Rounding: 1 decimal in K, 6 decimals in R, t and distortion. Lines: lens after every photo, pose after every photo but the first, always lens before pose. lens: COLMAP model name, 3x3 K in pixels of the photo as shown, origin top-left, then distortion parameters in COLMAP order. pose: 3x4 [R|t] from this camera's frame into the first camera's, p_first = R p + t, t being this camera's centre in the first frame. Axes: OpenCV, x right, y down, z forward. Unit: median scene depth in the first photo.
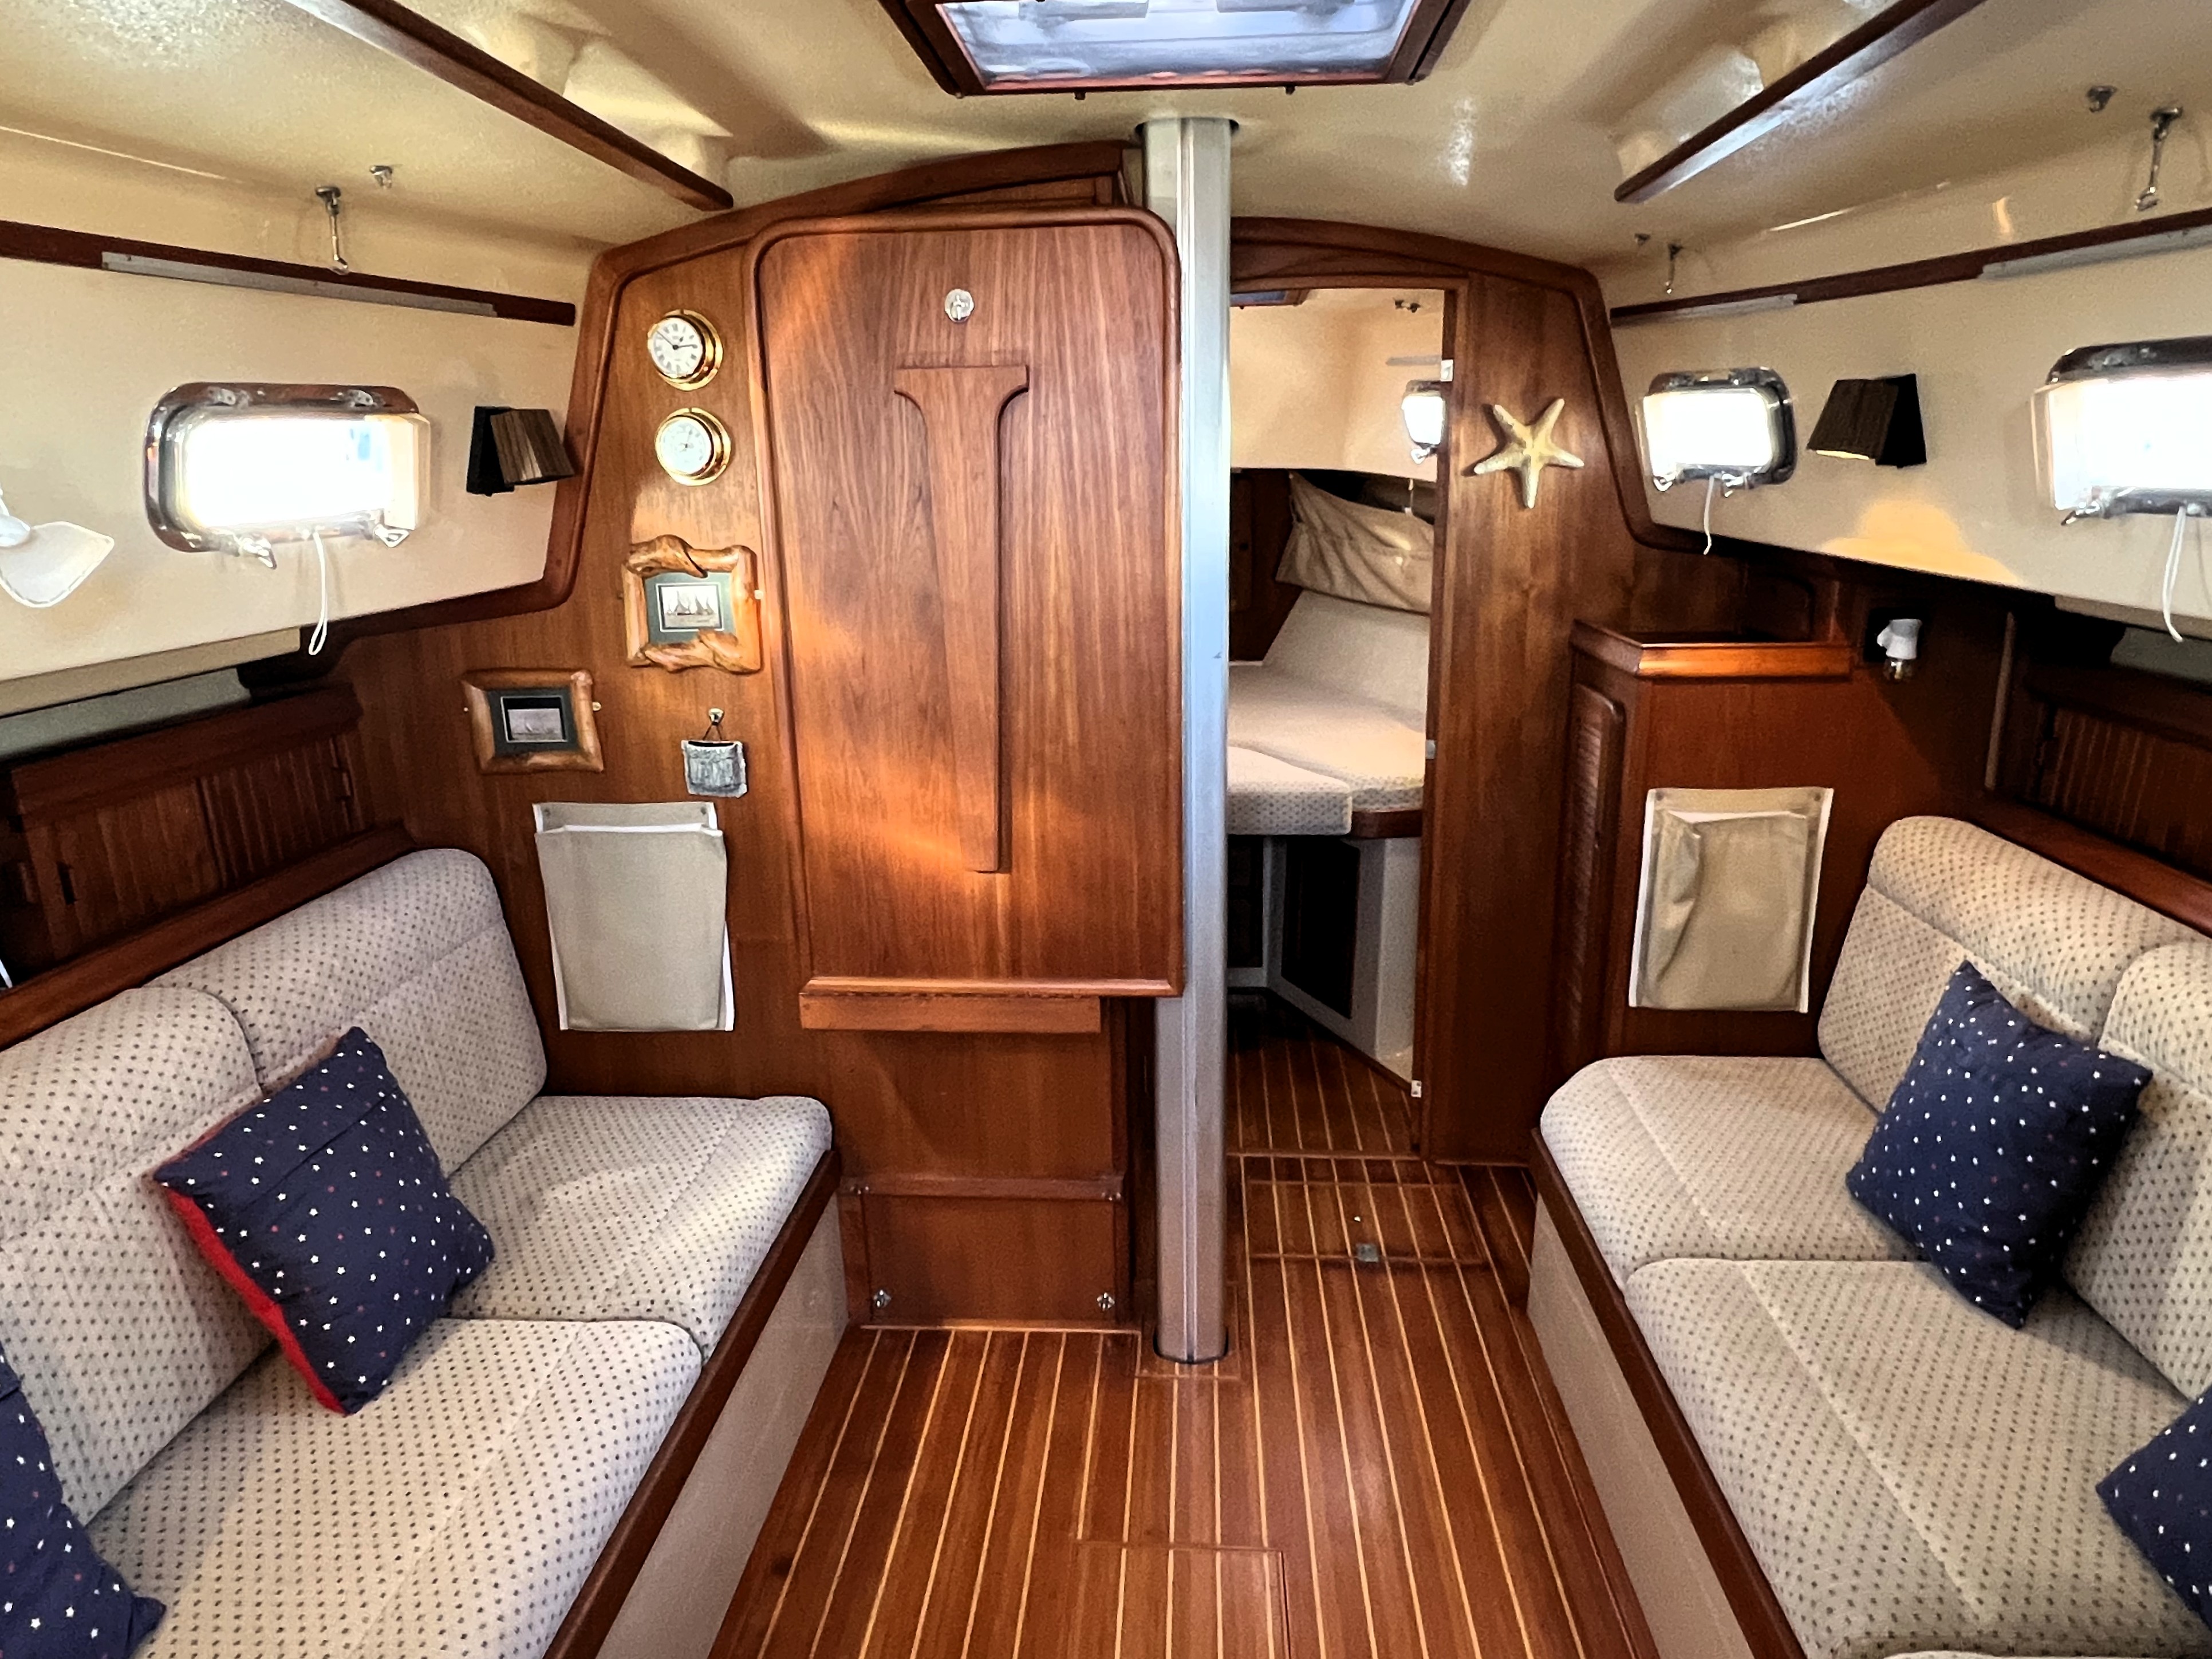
lens RADIAL K [[1410.7, 0, 1099.3], [0, 1410.7, 857.3], [0, 0, 1]] dist [0.008503, -0.001696]
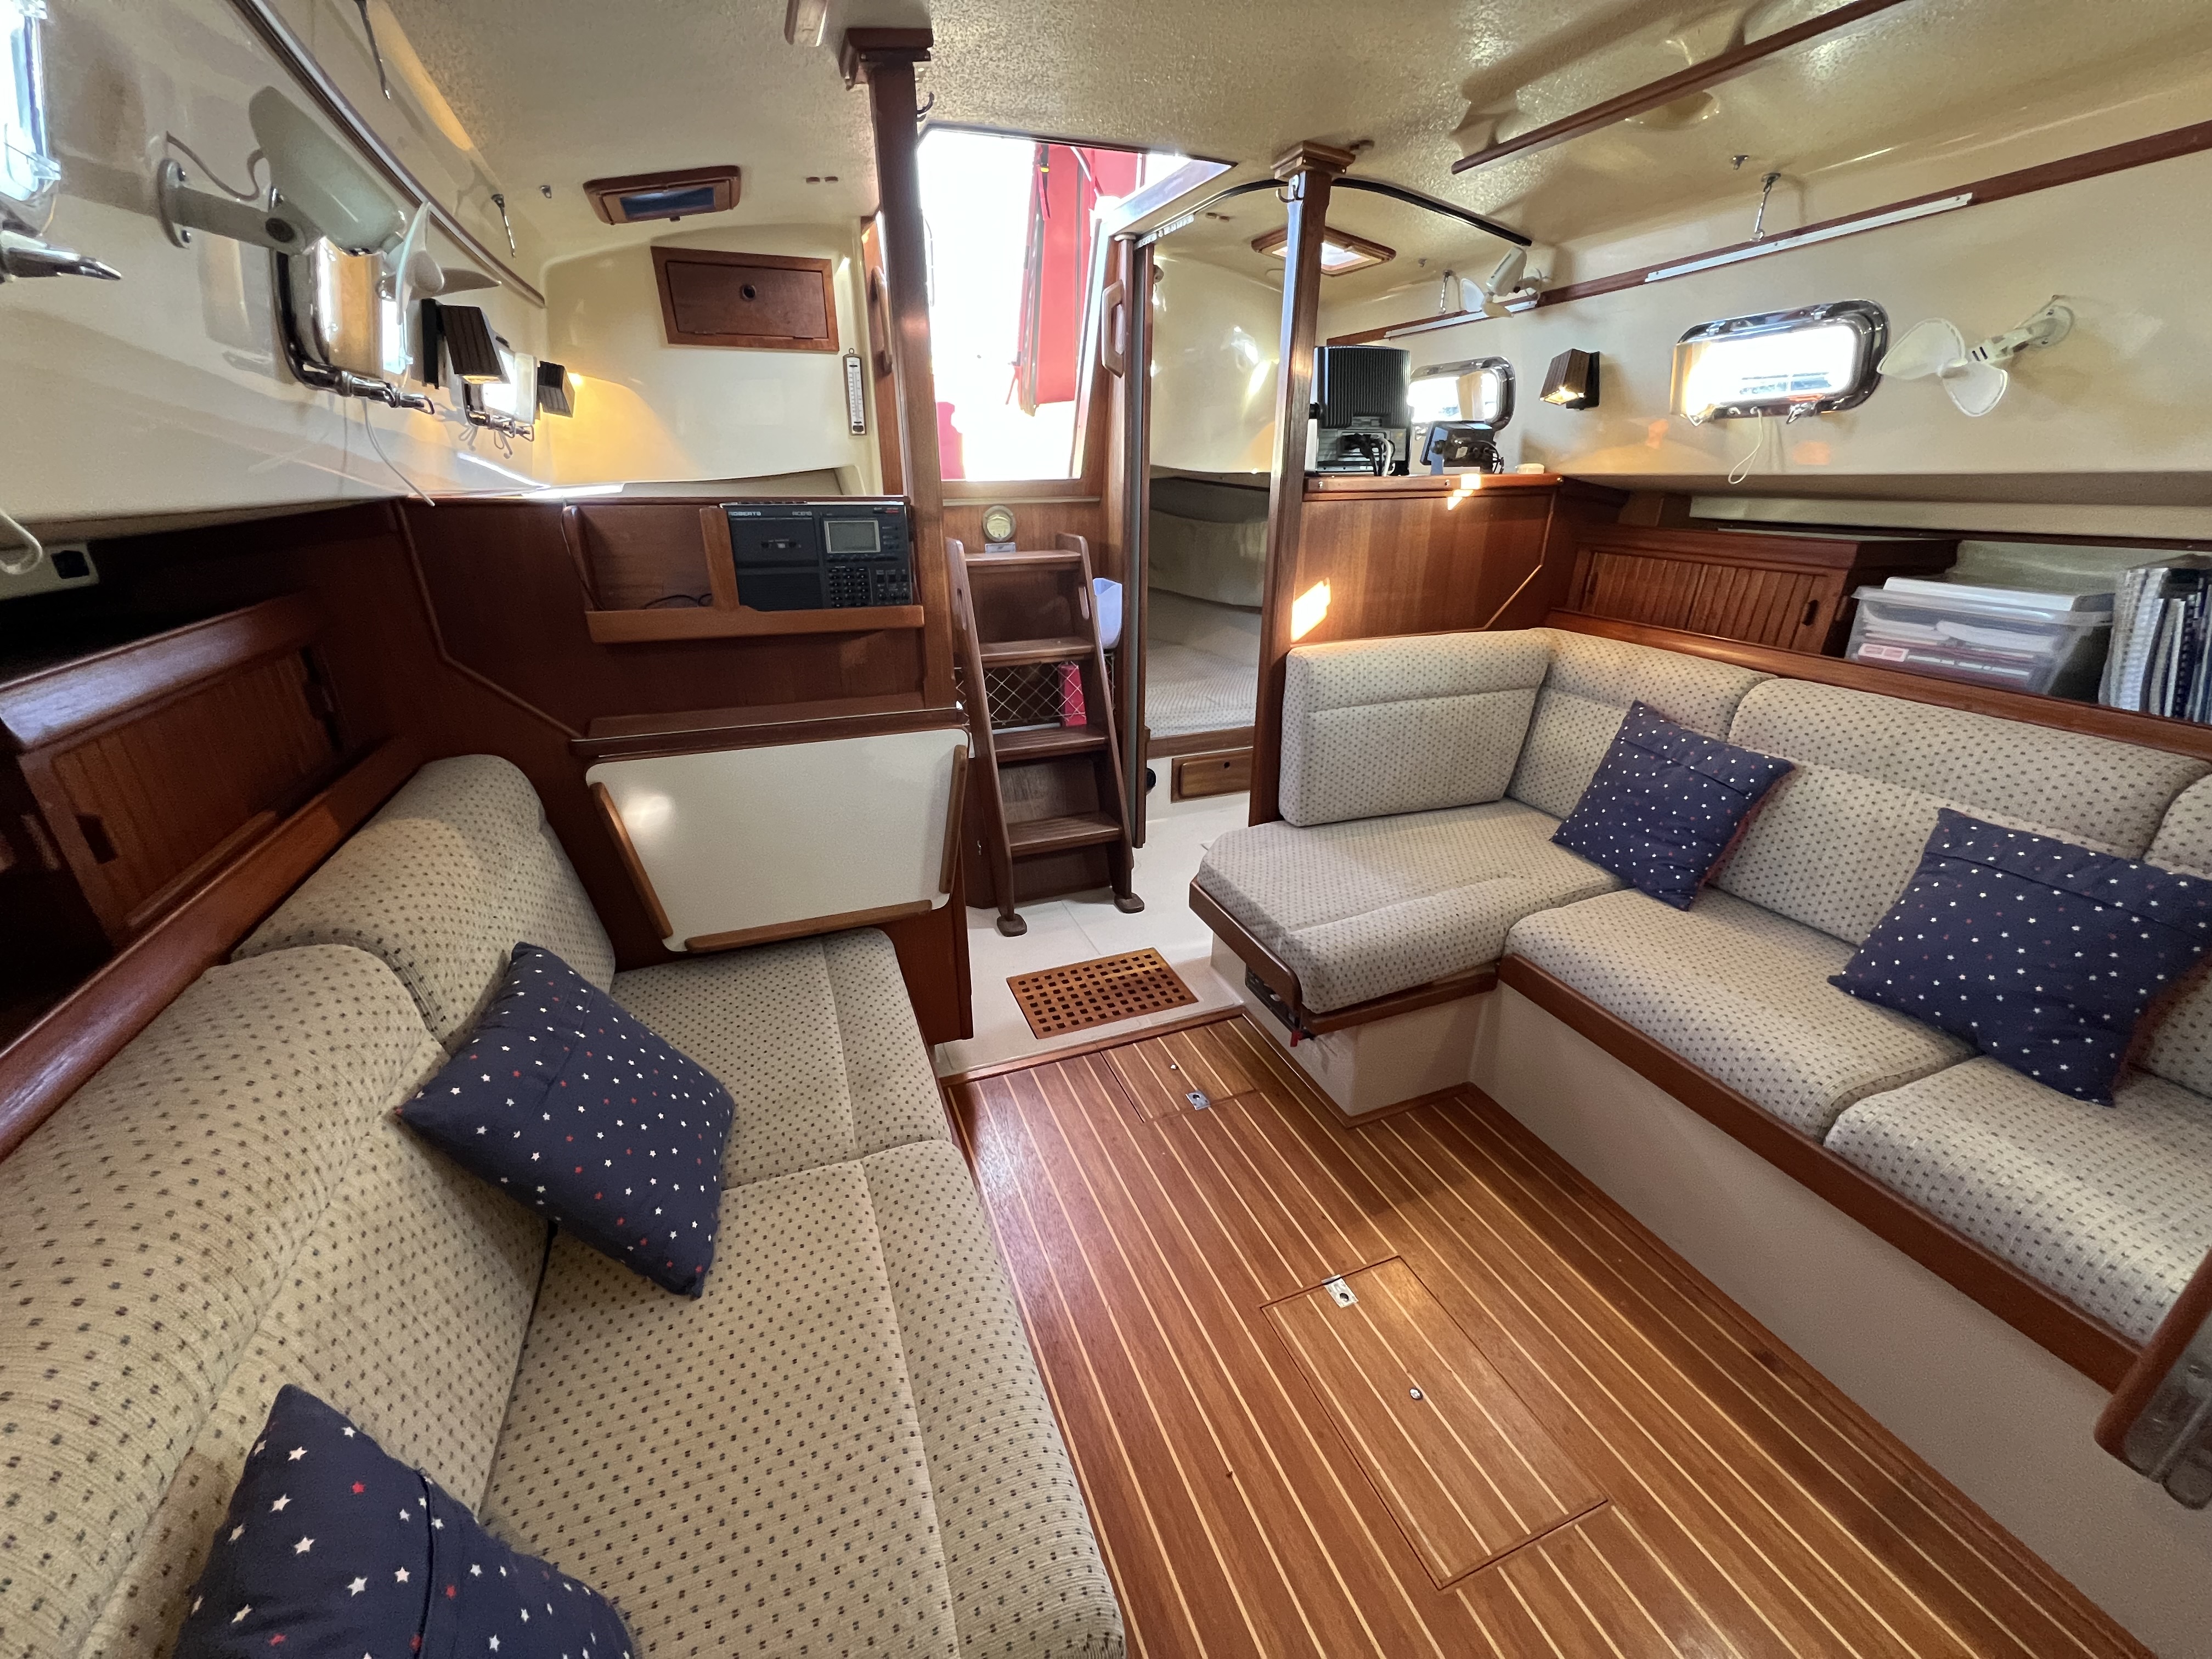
lens RADIAL K [[880.8, 0, 1104.6], [0, 880.8, 839.7], [0, 0, 1]] dist [0.005753, -0.000406]
pose [[-0.904458, 0.187104, -0.383338, 0.434656], [-0.095621, 0.786864, 0.609674, -0.201372], [0.415707, 0.588079, -0.693794, 0.987327]]
